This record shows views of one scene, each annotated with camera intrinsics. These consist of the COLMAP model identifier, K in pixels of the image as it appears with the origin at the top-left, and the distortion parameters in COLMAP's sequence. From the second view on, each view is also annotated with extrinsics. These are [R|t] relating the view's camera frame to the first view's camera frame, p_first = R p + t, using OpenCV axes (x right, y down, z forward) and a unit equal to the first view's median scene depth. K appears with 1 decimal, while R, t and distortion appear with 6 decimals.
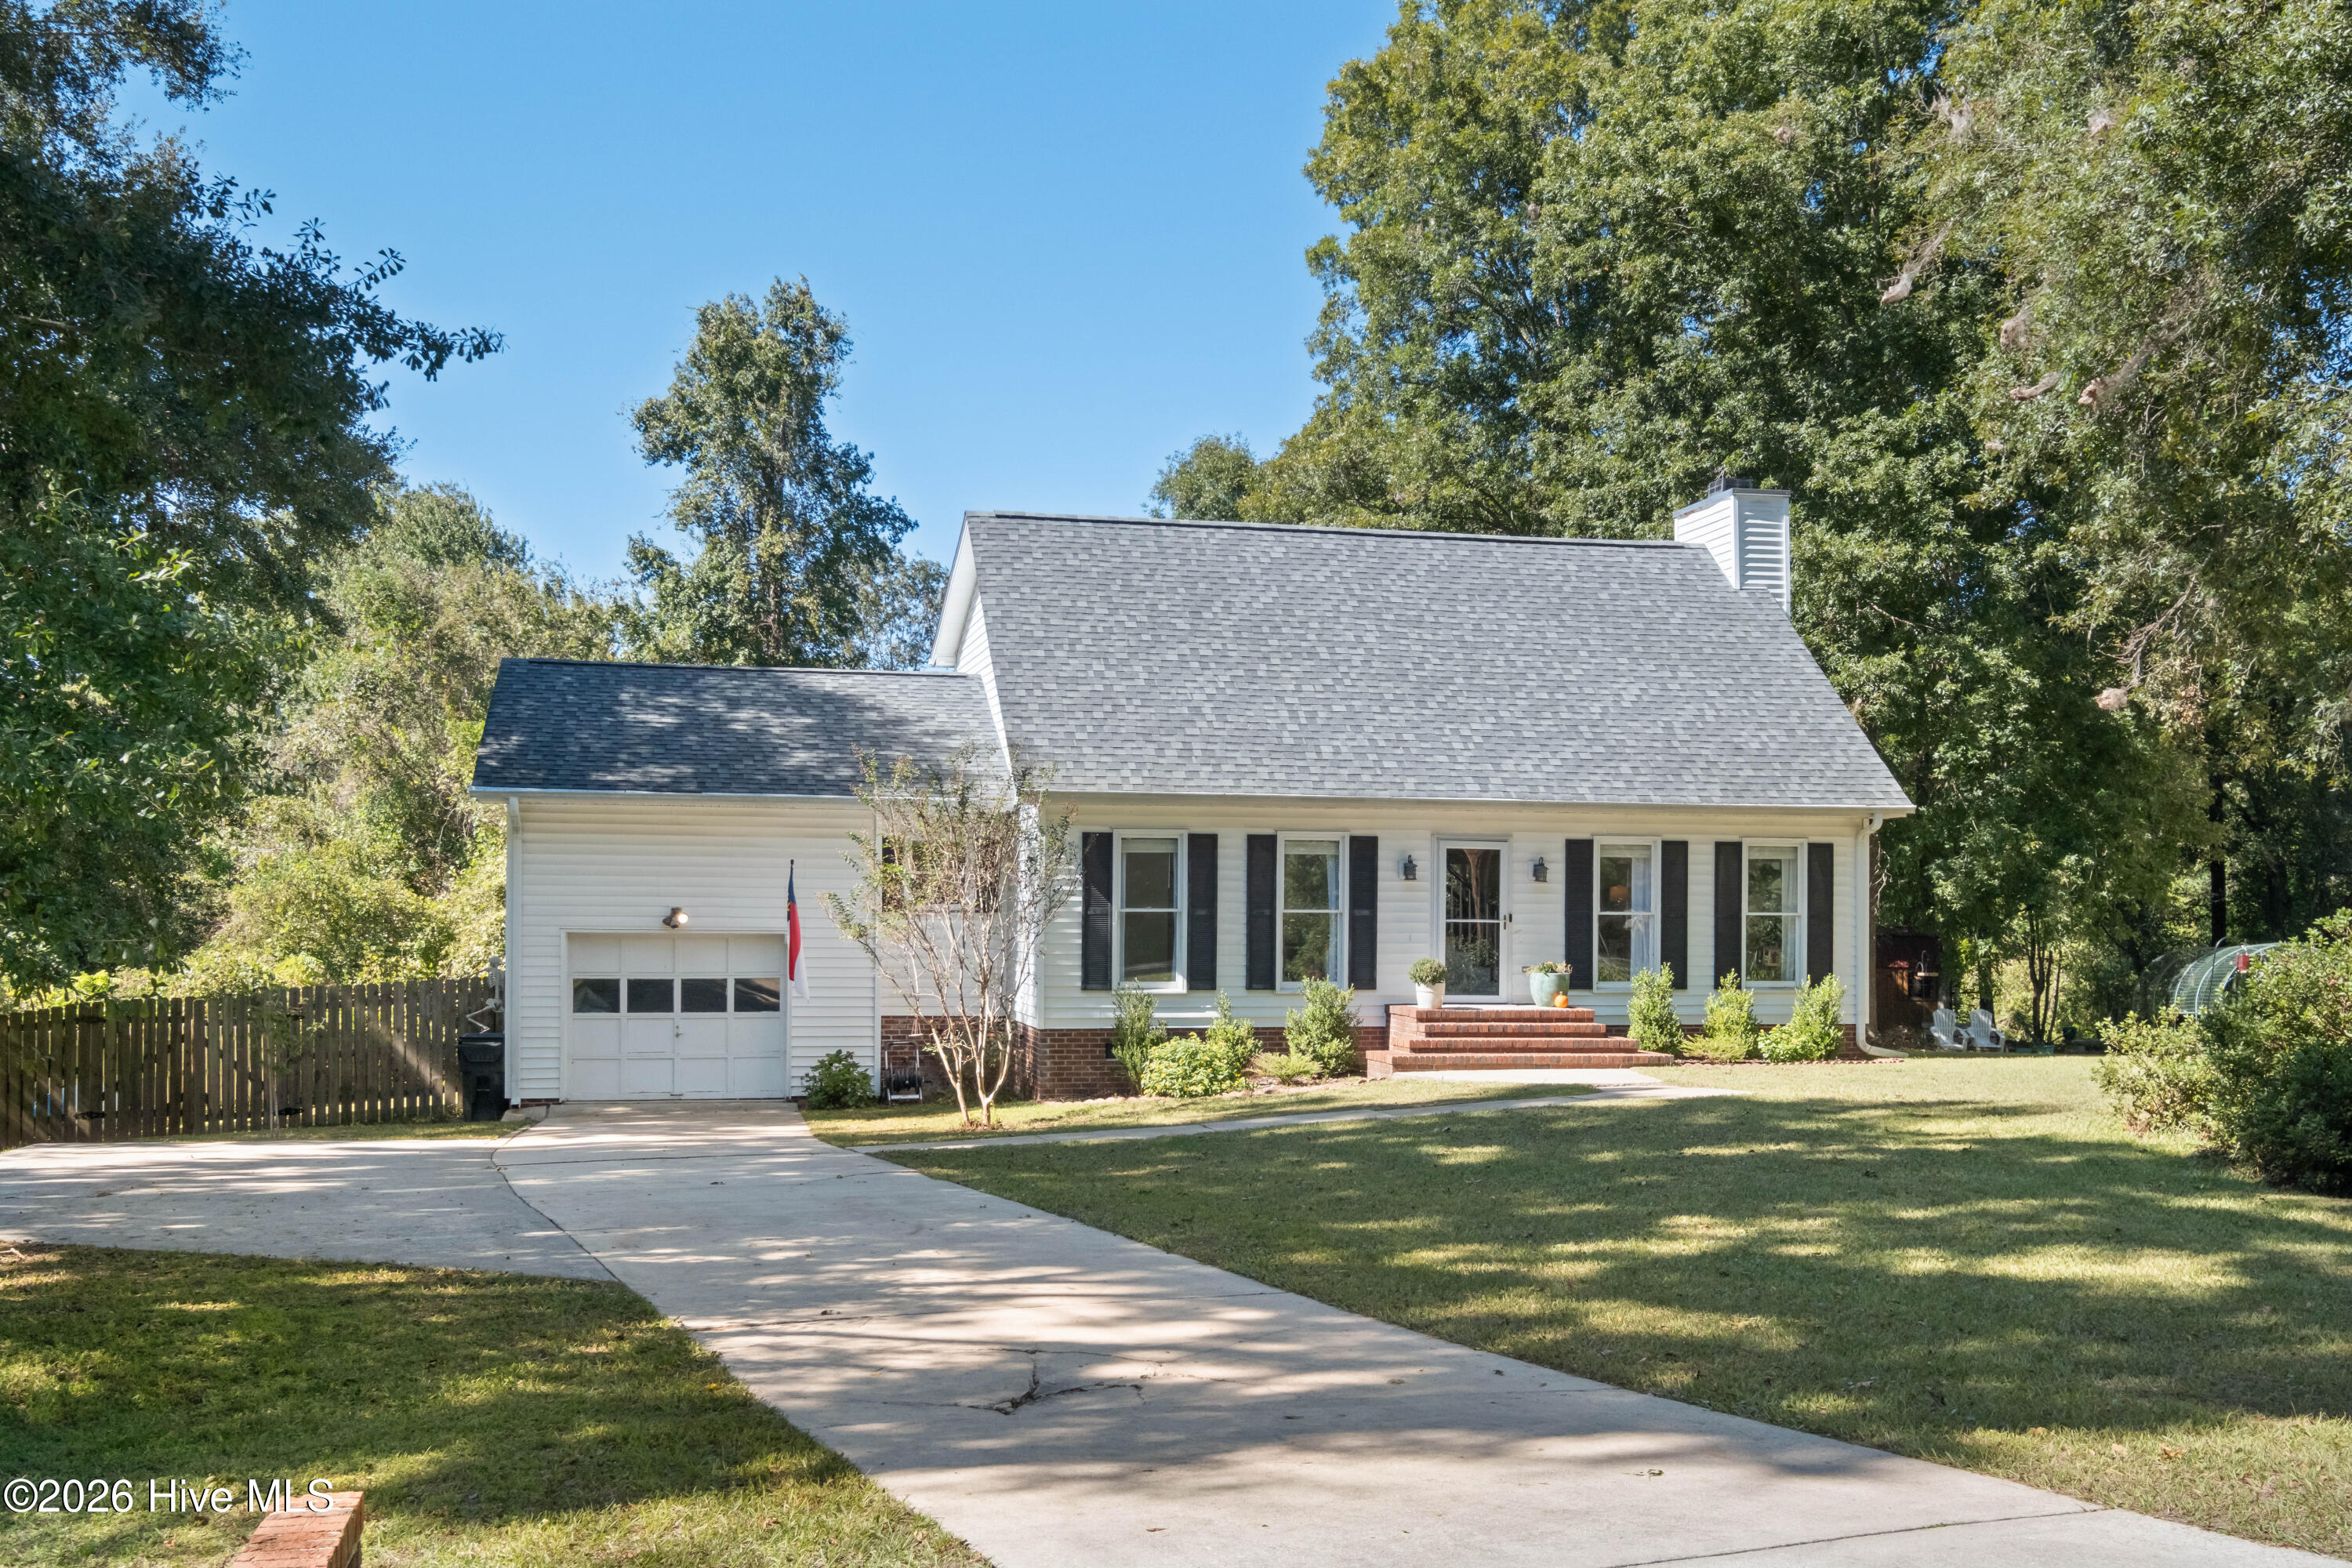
lens RADIAL K [[1968.2, 0, 1154.9], [0, 1968.2, 922.0], [0, 0, 1]] dist [-0.004401, 0.018938]
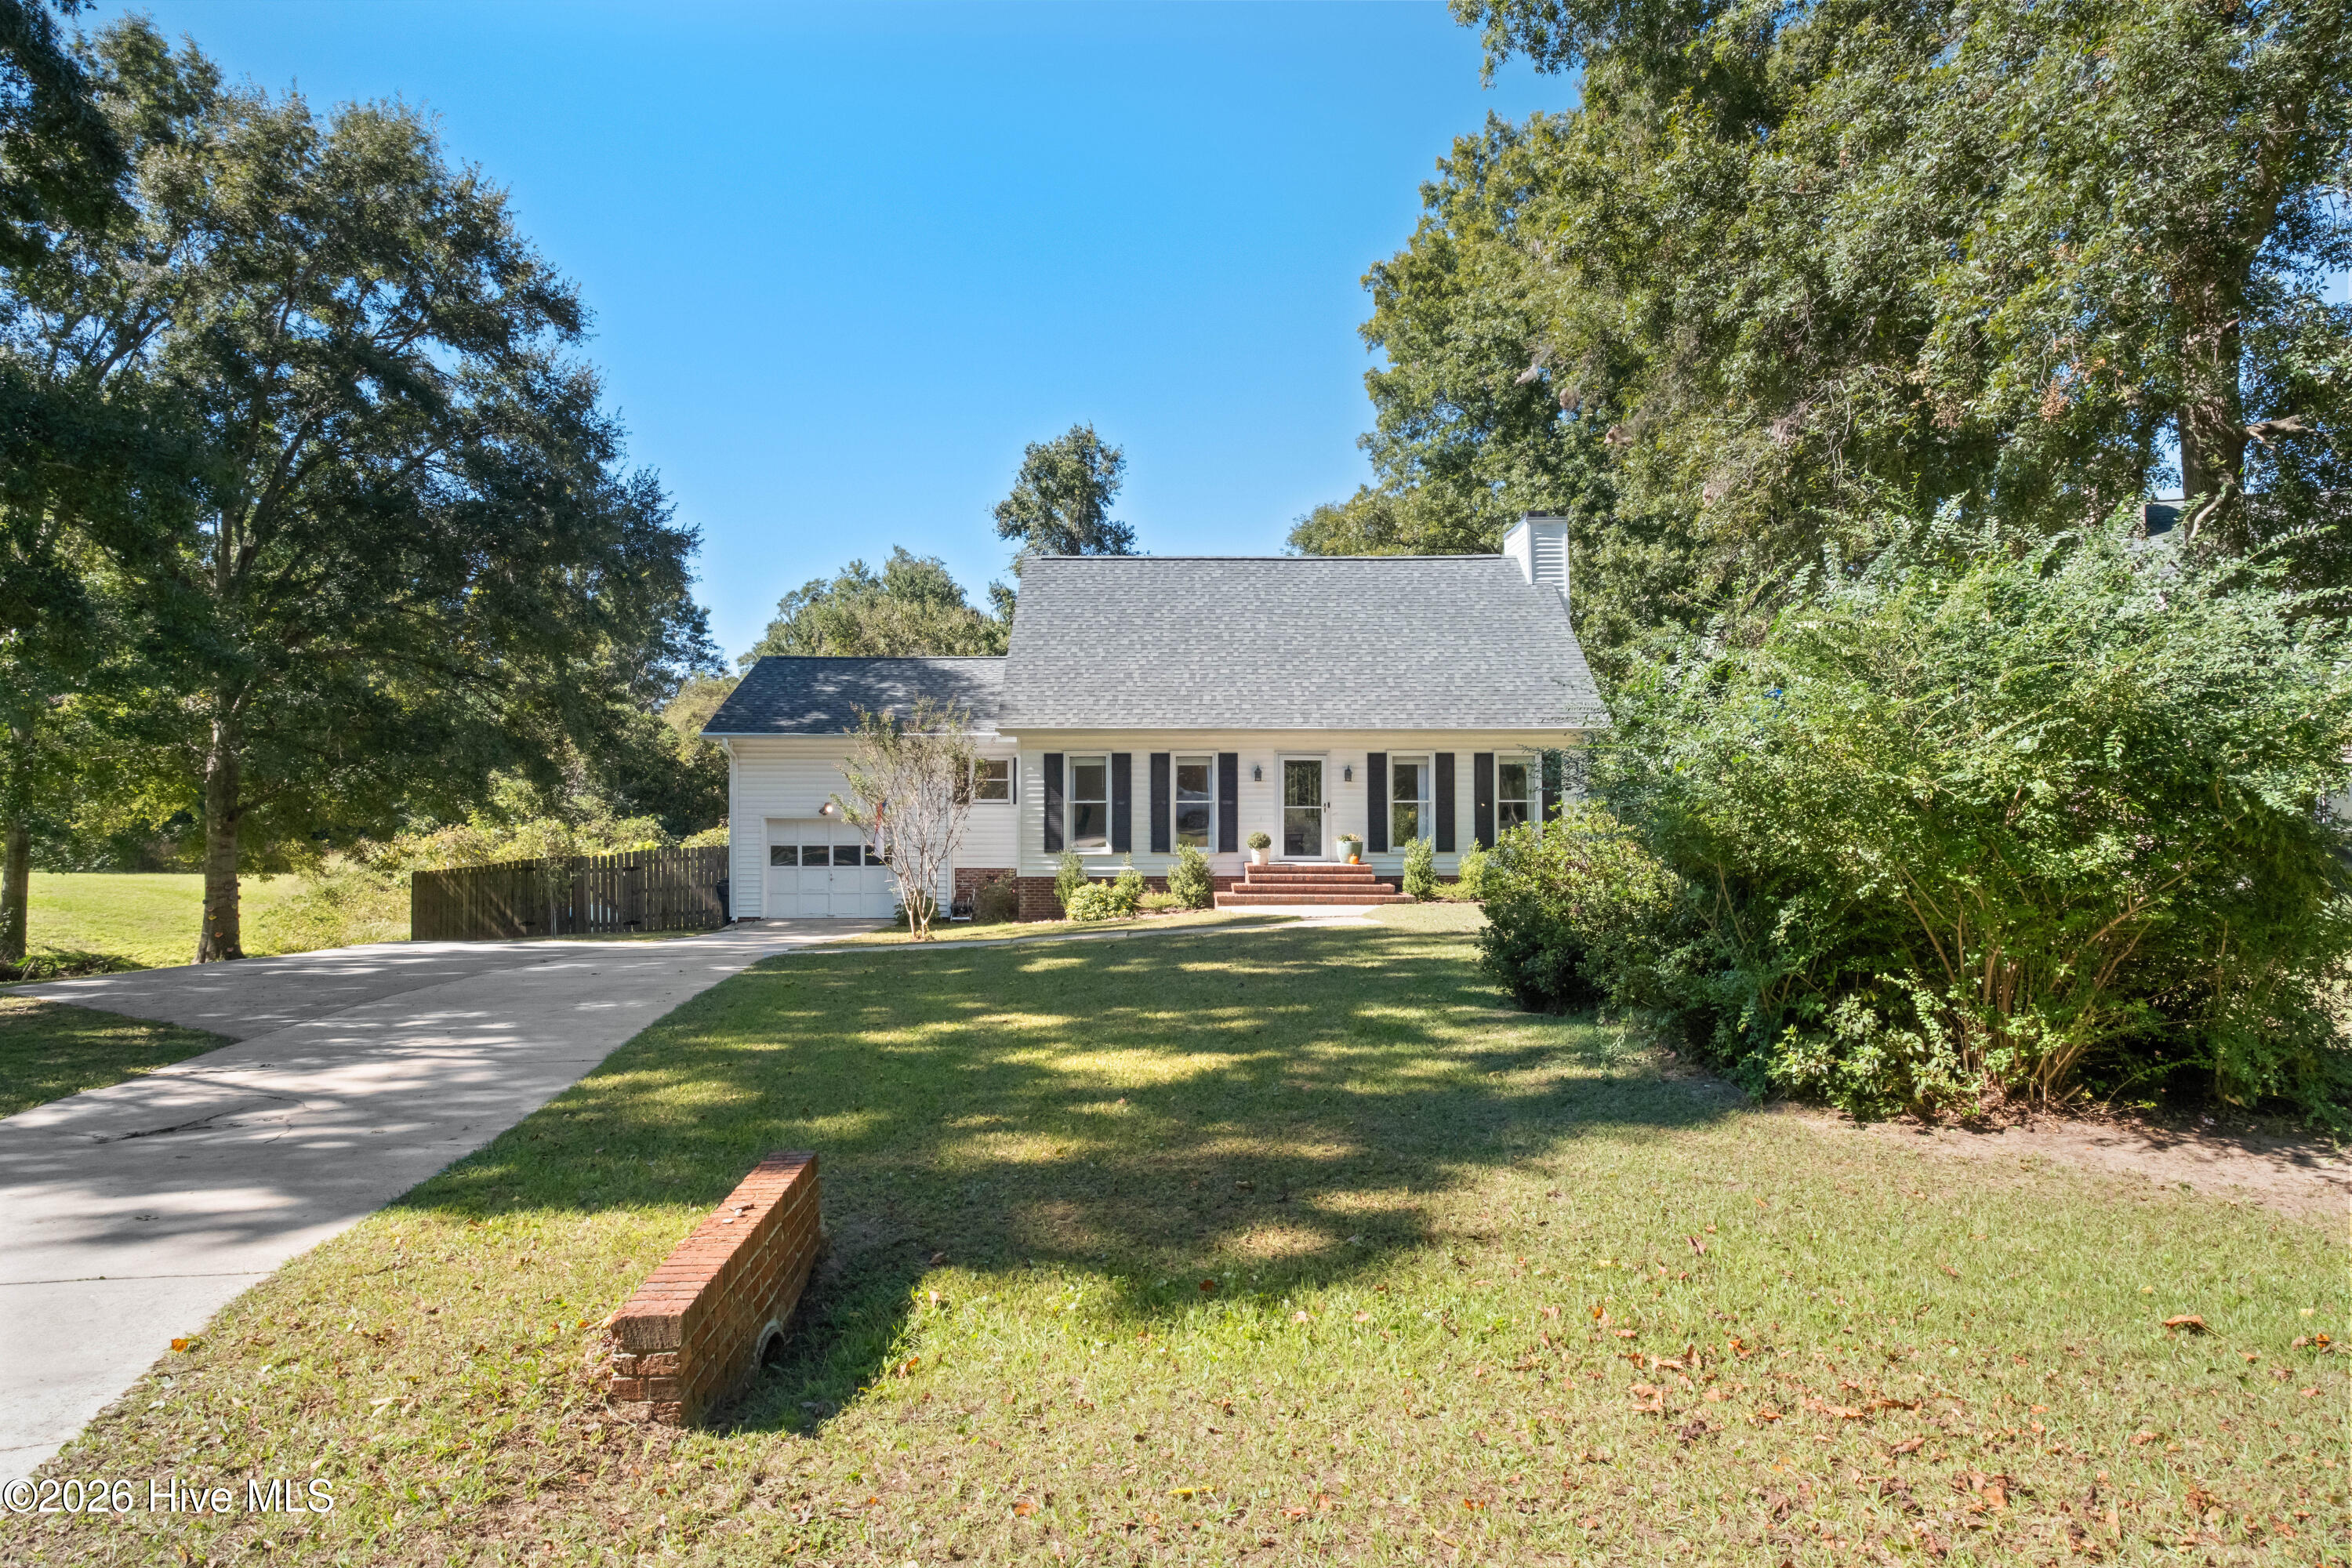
lens RADIAL K [[1196.9, 0, 1151.6], [0, 1196.9, 801.4], [0, 0, 1]] dist [-0.004666, -0.000116]
pose [[0.981913, -0.007561, -0.189179, 0.212622], [0.006455, 0.999958, -0.006466, 0.000072], [0.189220, 0.005128, 0.981921, 0.060290]]
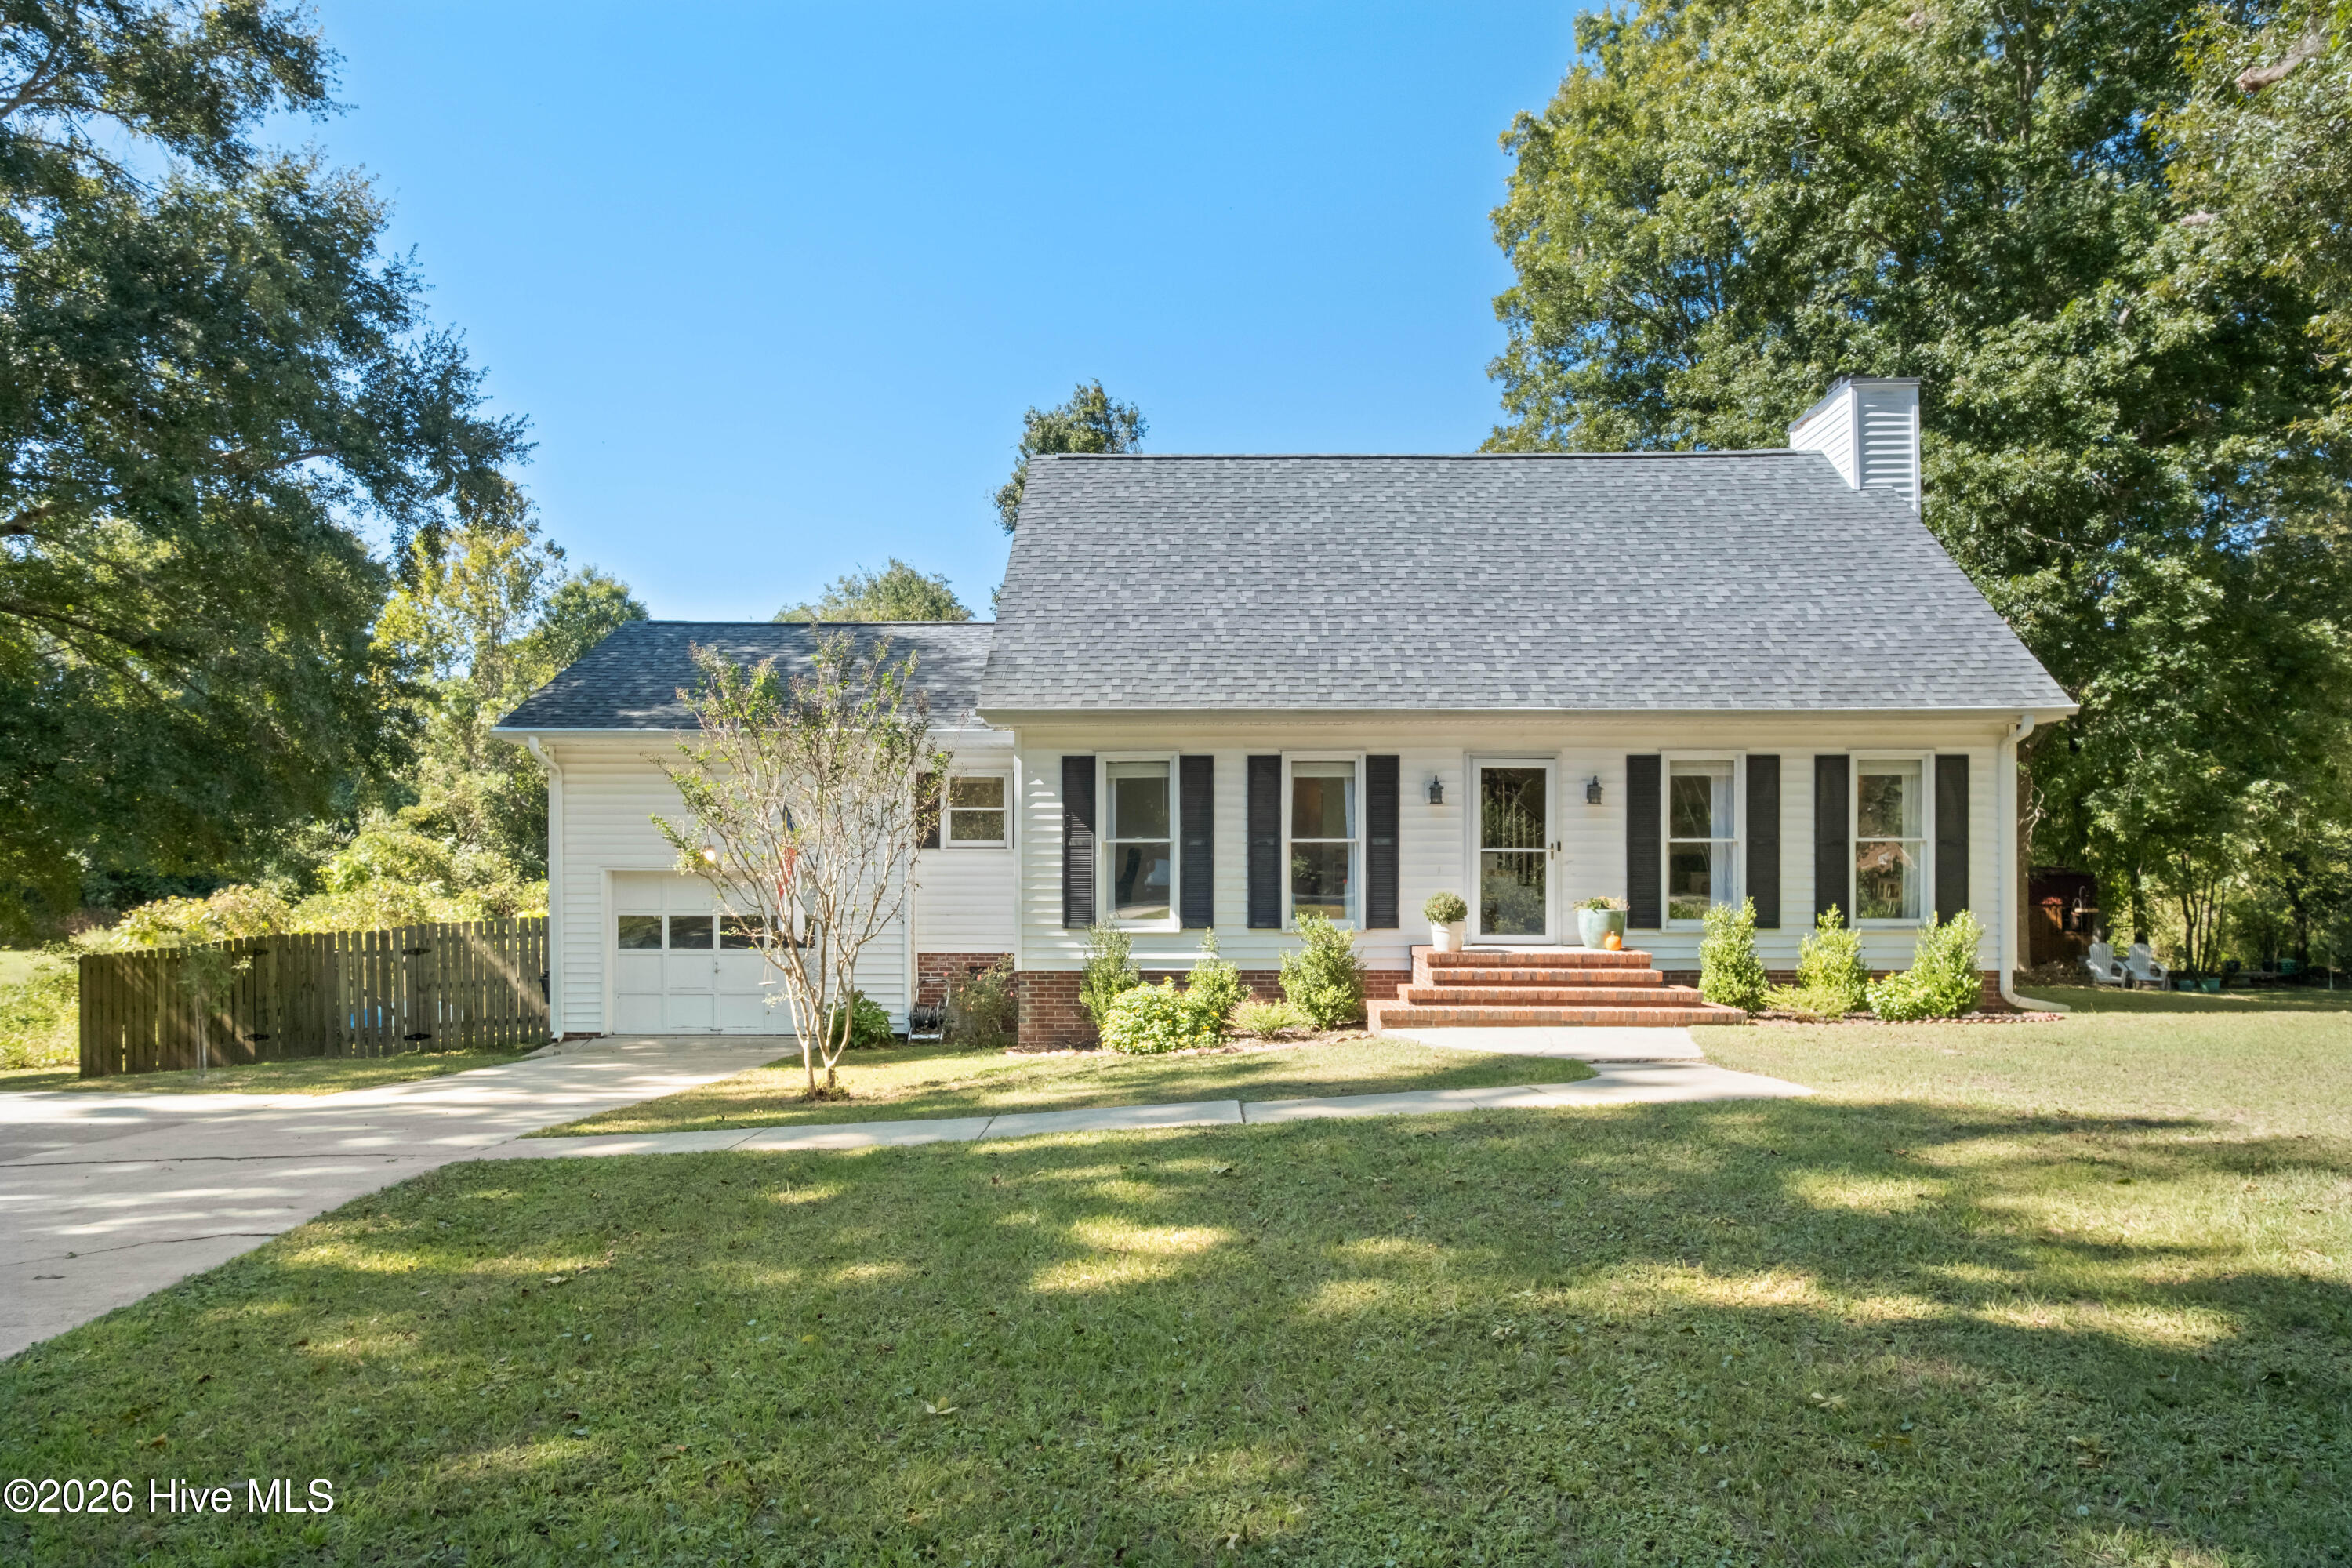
lens RADIAL K [[1371.4, 0, 1163.4], [0, 1371.4, 880.5], [0, 0, 1]] dist [0.006318, -0.001939]
pose [[0.977767, -0.005298, -0.209629, 0.131253], [0.006510, 0.999966, 0.005092, 0.008551], [0.209595, -0.006343, 0.977768, 0.353863]]
